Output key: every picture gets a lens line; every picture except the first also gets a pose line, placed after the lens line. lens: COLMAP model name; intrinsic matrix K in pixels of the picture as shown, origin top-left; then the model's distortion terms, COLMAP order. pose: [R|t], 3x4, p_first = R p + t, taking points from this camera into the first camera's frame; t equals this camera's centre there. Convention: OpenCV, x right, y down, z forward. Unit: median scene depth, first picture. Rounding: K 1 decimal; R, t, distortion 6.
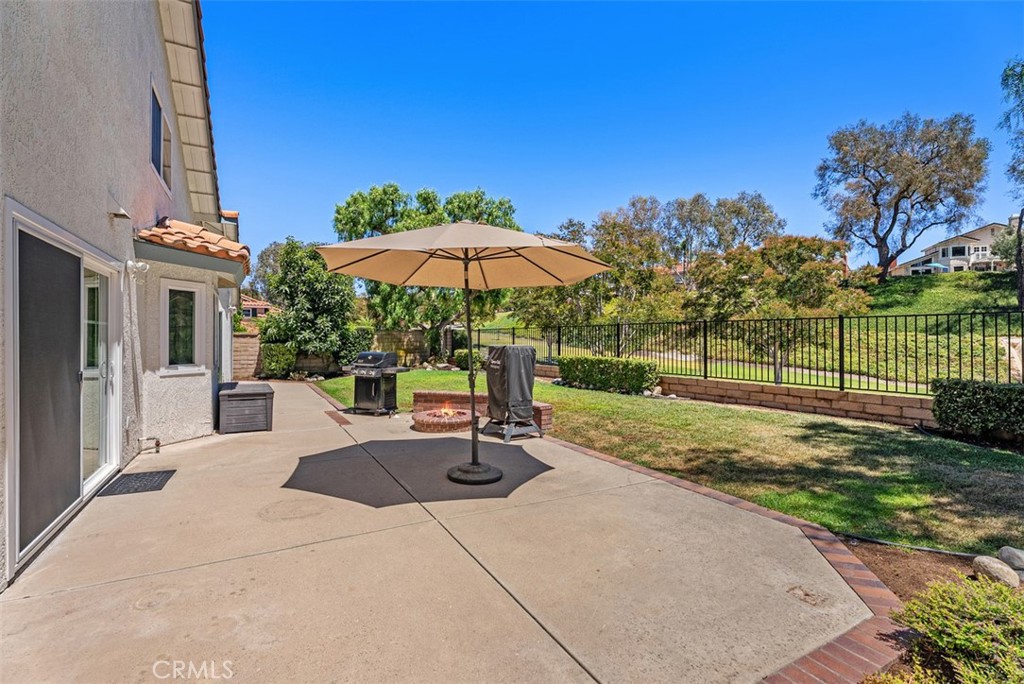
lens RADIAL K [[458.8, 0, 505.5], [0, 458.8, 333.3], [0, 0, 1]] dist [0.013180, -0.001559]
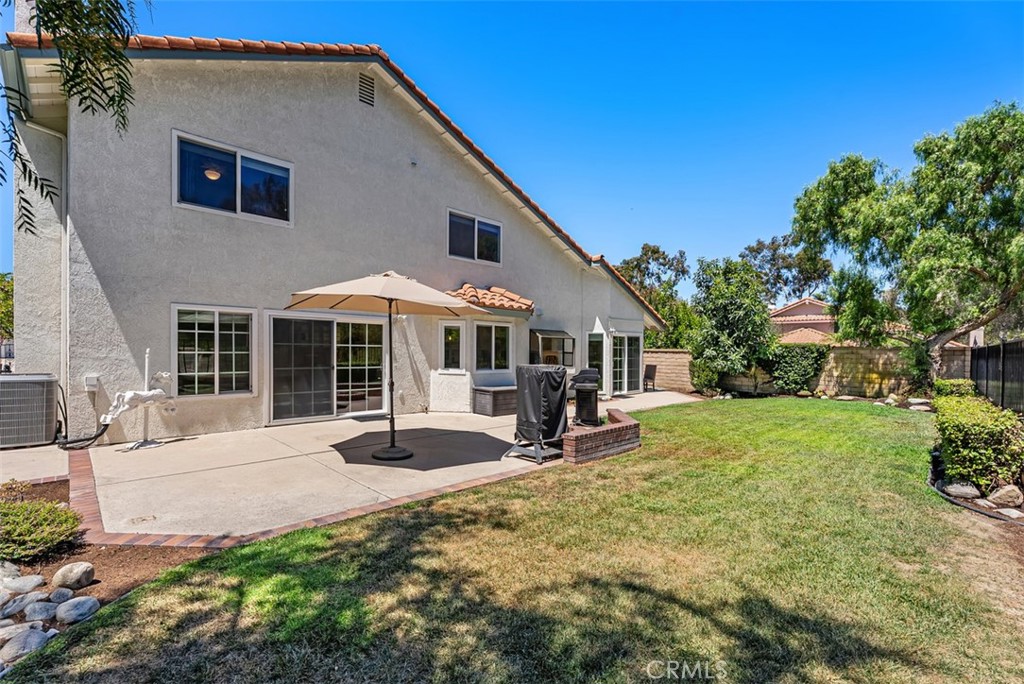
lens RADIAL K [[458.8, 0, 506.1], [0, 458.8, 349.9], [0, 0, 1]] dist [0.013180, -0.001559]
pose [[0.259079, 0.007716, -0.965825, 1.112176], [-0.005313, 0.999964, 0.006564, -0.014837], [0.965842, 0.003431, 0.259110, 0.794244]]
